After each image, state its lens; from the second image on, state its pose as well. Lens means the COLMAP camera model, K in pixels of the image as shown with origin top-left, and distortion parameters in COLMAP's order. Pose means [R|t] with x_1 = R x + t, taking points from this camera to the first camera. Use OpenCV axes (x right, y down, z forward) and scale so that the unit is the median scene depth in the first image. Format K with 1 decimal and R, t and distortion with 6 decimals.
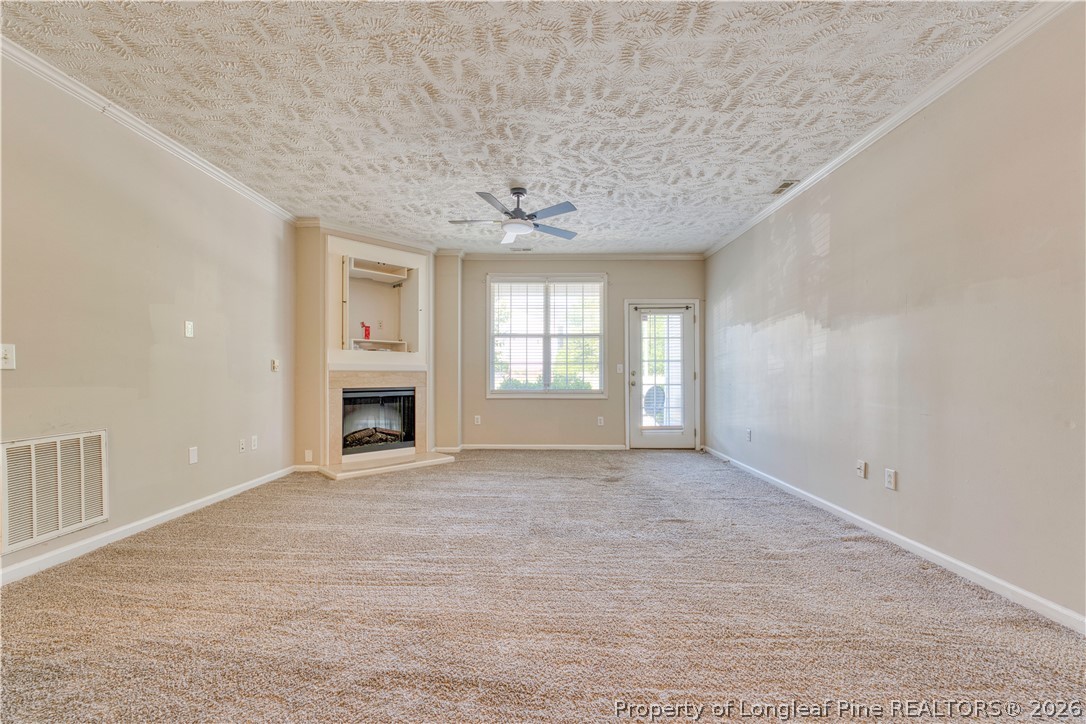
lens RADIAL K [[448.5, 0, 543.0], [0, 448.5, 362.0], [0, 0, 1]] dist [-0.013112, -0.000020]
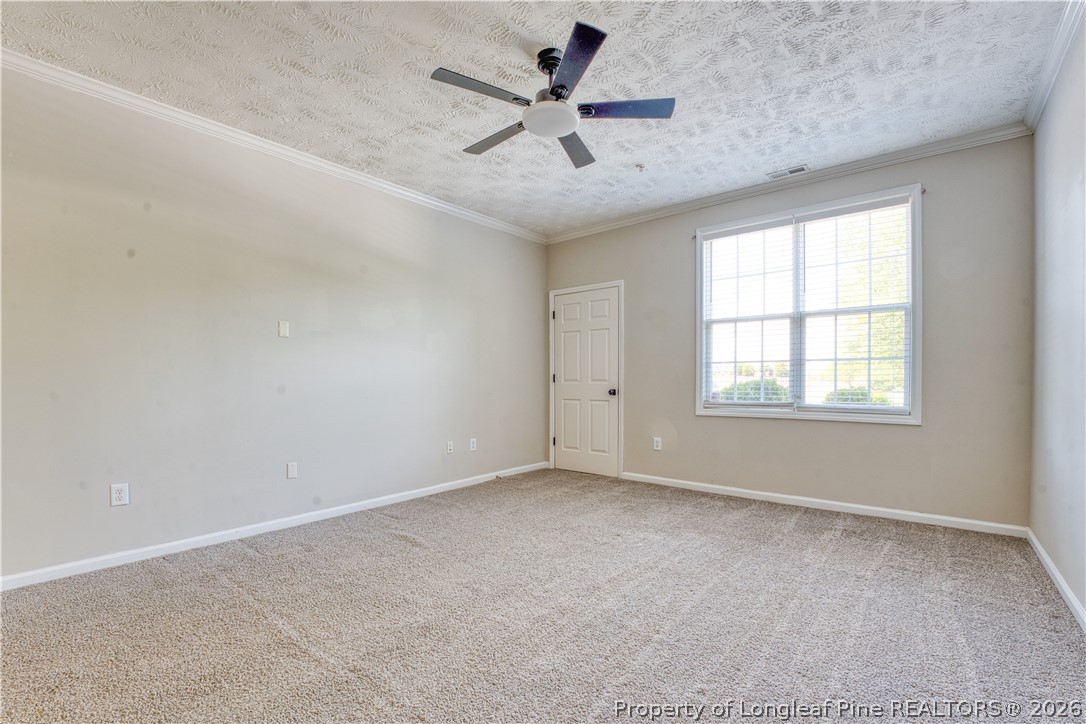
lens RADIAL K [[445.2, 0, 531.4], [0, 445.2, 380.7], [0, 0, 1]] dist [0.010823, 0.000028]
pose [[0.766501, 0.004545, -0.642227, 0.127953], [0.020070, 0.999317, 0.031025, 0.003328], [0.641930, -0.036670, 0.765886, 0.334119]]
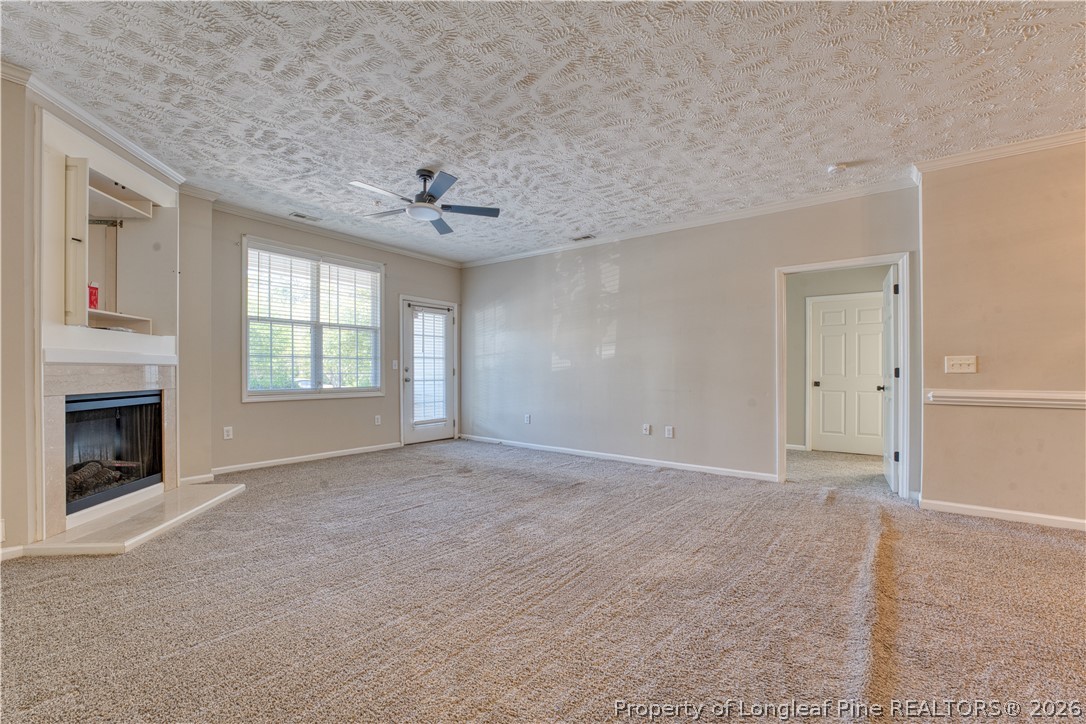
lens RADIAL K [[448.5, 0, 543.0], [0, 448.5, 362.0], [0, 0, 1]] dist [-0.013112, -0.000020]
pose [[0.601154, 0.017582, 0.798939, -0.437946], [-0.026199, 0.999654, -0.002286, 0.002810], [-0.798703, -0.019557, 0.601407, 0.164846]]
